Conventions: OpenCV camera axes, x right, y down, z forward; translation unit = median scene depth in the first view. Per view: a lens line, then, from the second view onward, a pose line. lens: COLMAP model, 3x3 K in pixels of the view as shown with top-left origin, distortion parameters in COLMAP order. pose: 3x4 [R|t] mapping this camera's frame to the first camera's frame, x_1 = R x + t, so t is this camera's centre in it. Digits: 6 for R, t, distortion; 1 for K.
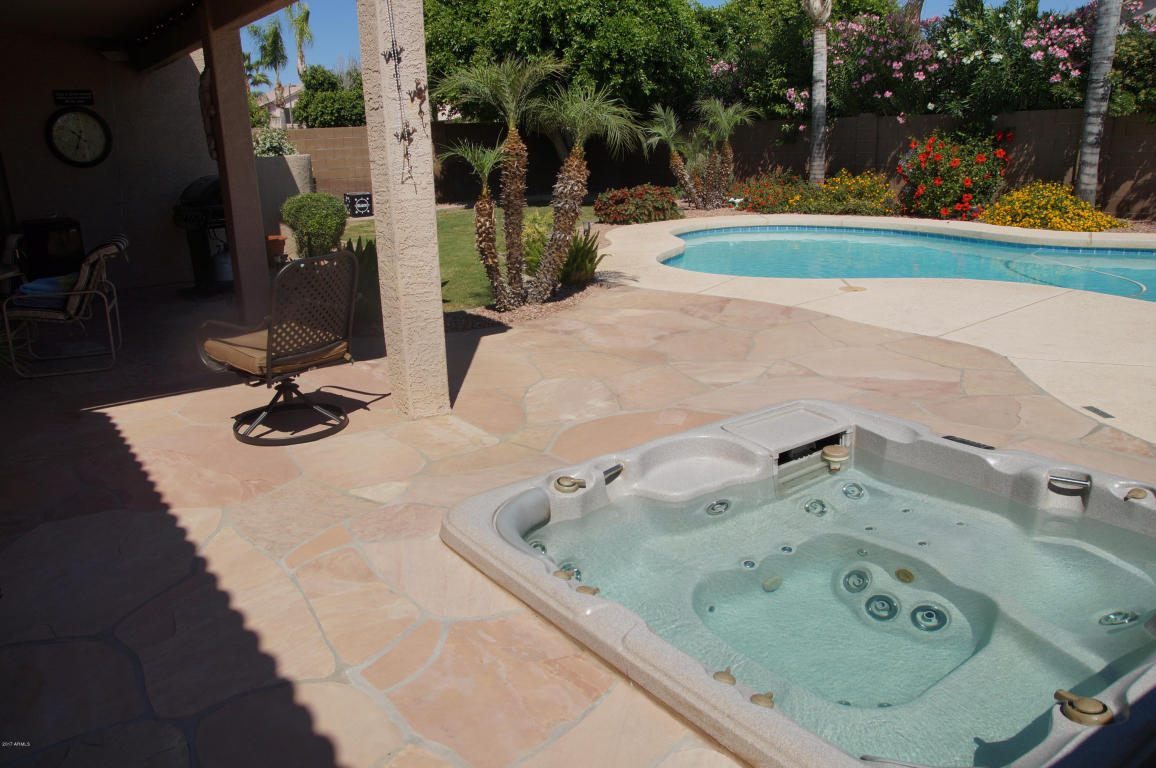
lens RADIAL K [[830.5, 0, 567.4], [0, 830.5, 388.7], [0, 0, 1]] dist [-0.095750, 0.067704]
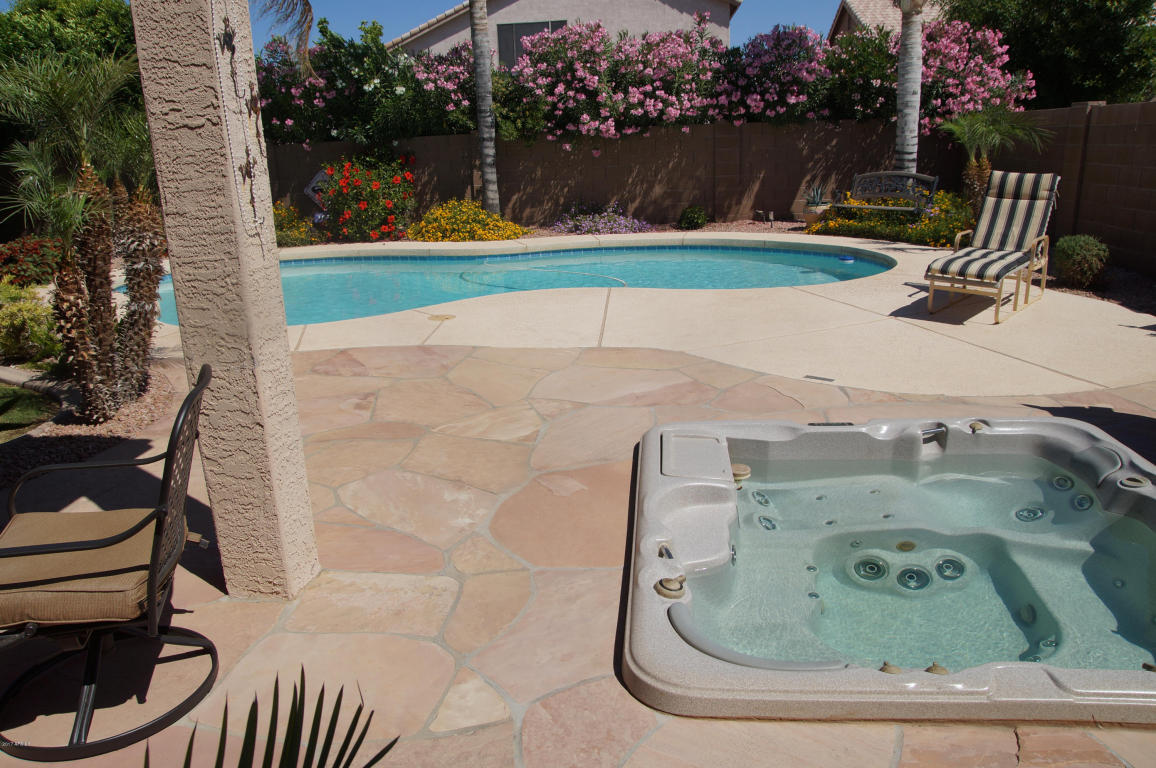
lens RADIAL K [[830.5, 0, 573.2], [0, 830.5, 393.1], [0, 0, 1]] dist [-0.095750, 0.067704]
pose [[0.670334, -0.209575, 0.711850, -0.195833], [0.229725, 0.970773, 0.069477, -0.048513], [-0.705605, 0.116957, 0.698886, 0.153805]]
